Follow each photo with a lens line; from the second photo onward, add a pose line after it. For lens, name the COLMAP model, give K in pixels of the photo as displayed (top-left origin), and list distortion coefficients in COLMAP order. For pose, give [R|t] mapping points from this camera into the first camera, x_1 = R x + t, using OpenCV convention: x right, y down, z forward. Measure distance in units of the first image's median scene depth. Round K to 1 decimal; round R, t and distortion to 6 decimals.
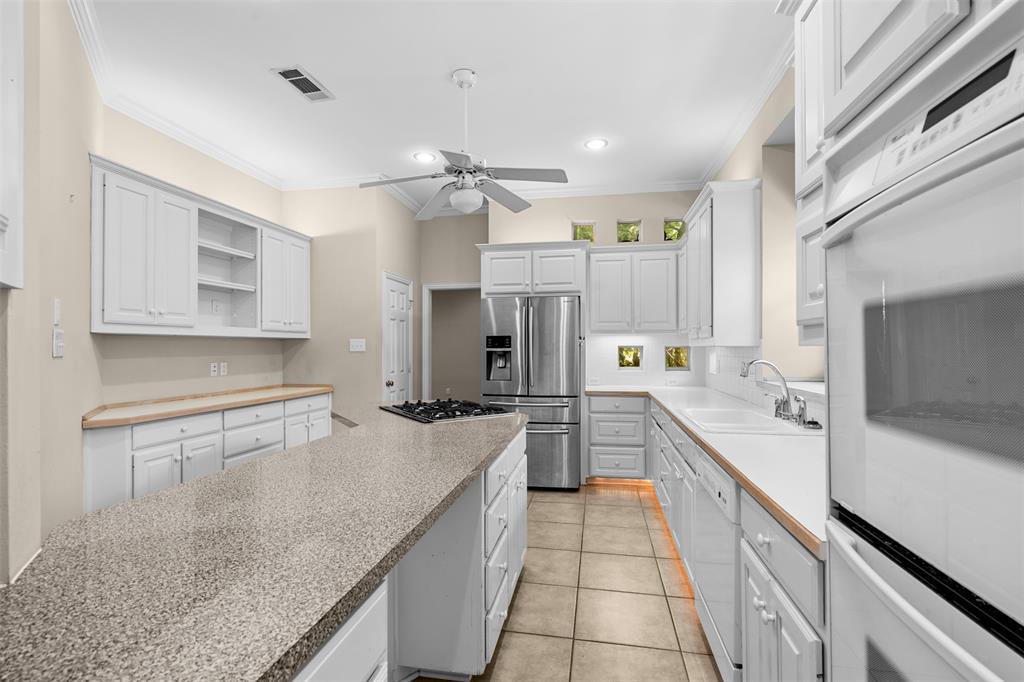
lens RADIAL K [[468.5, 0, 509.6], [0, 468.5, 339.1], [0, 0, 1]] dist [-0.001554, 0.000712]
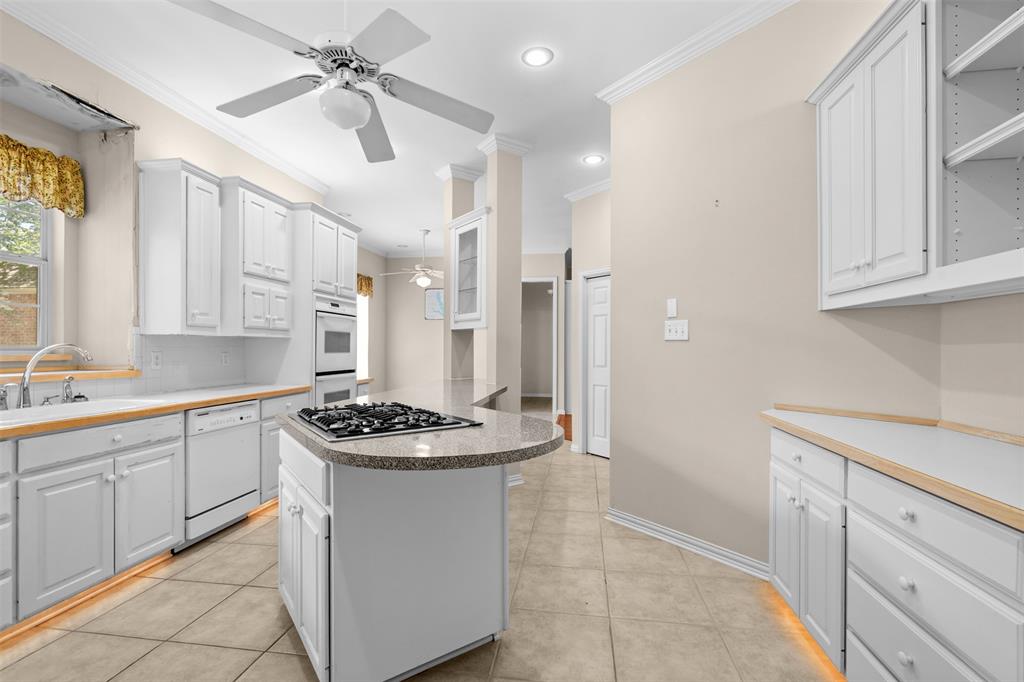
lens RADIAL K [[468.5, 0, 511.8], [0, 468.5, 346.7], [0, 0, 1]] dist [-0.001554, 0.000712]
pose [[-0.999413, -0.001292, -0.034224, -0.214439], [-0.000591, 0.999790, -0.020495, 0.038918], [0.034243, -0.020463, -0.999204, 1.167331]]
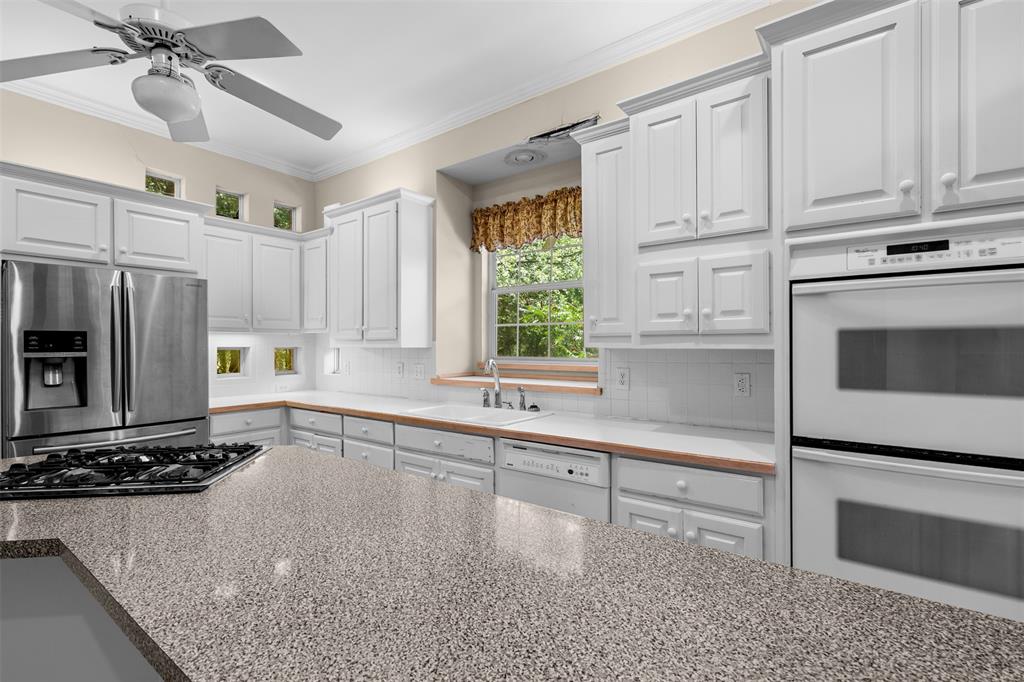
lens RADIAL K [[468.5, 0, 510.6], [0, 468.5, 344.2], [0, 0, 1]] dist [-0.001554, 0.000712]
pose [[0.443875, 0.002534, 0.896085, -0.291515], [-0.013439, 0.999902, 0.003829, -0.000600], [-0.895988, -0.013742, 0.443866, 0.248119]]
